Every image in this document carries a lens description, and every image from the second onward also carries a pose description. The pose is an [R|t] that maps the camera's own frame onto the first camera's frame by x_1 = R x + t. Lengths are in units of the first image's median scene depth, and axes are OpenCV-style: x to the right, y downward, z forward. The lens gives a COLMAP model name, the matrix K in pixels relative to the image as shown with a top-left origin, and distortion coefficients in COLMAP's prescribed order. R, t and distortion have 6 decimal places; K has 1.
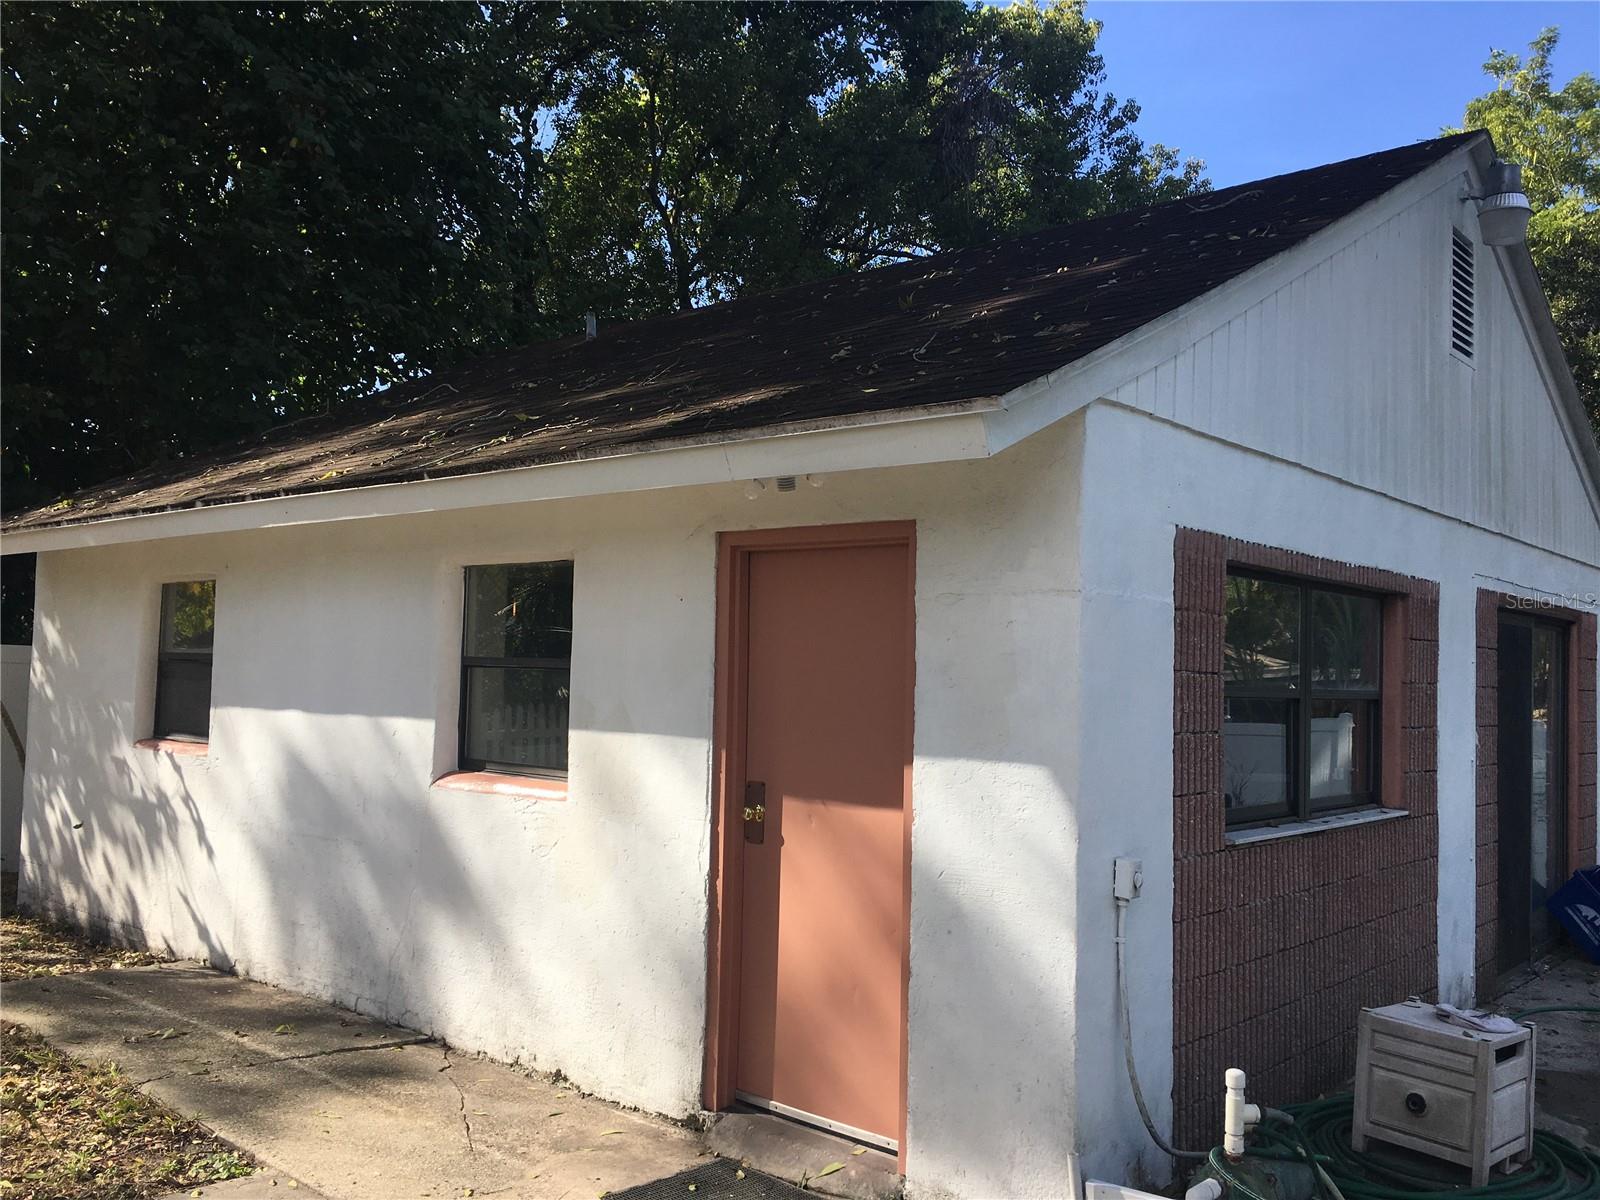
lens RADIAL K [[1359.4, 0, 798.1], [0, 1359.4, 595.5], [0, 0, 1]] dist [0.069836, -0.072682]
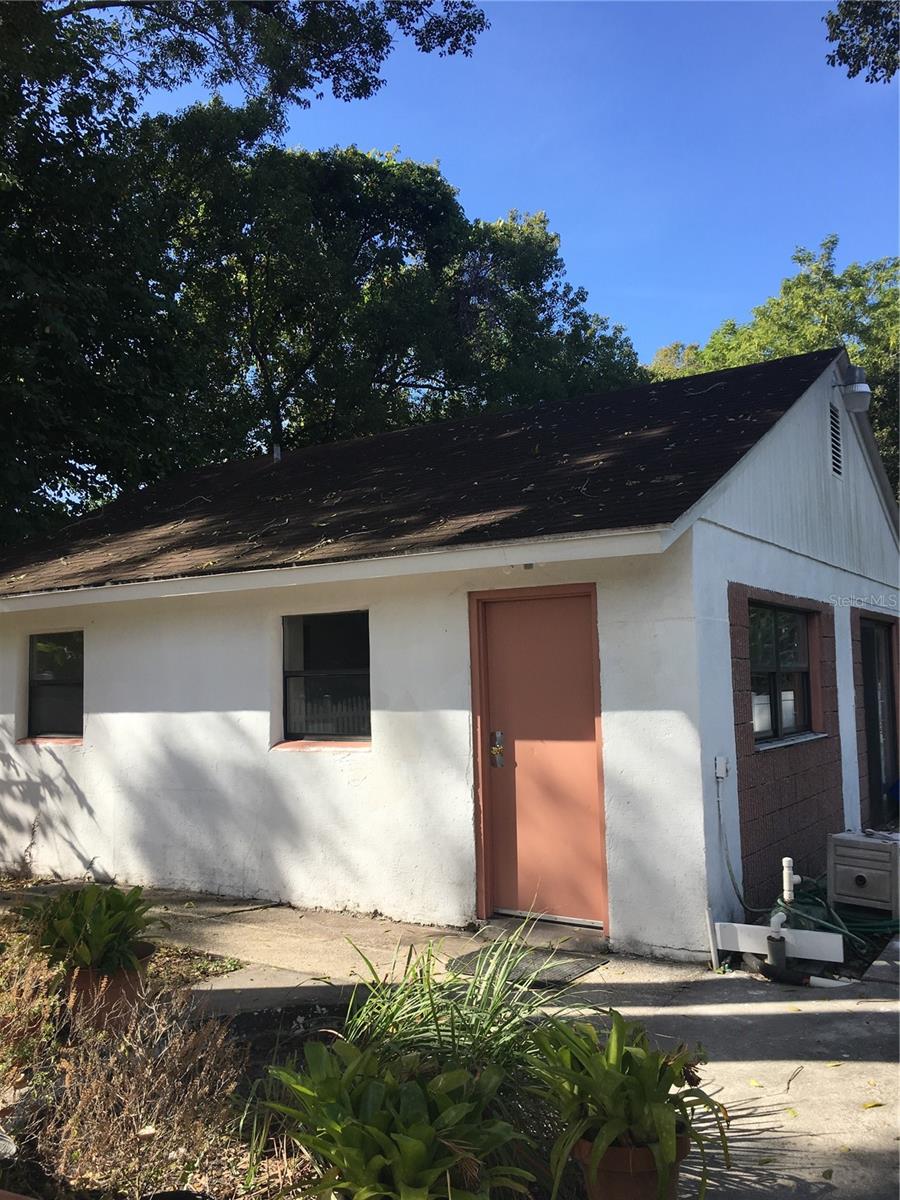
lens RADIAL K [[1019.6, 0, 450.0], [0, 1019.6, 600.0], [0, 0, 1]] dist [0.069836, -0.072682]
pose [[0.988999, -0.035670, 0.143560, -0.223428], [0.038824, 0.999061, -0.019232, -0.009331], [-0.142739, 0.024594, 0.989455, -0.249585]]
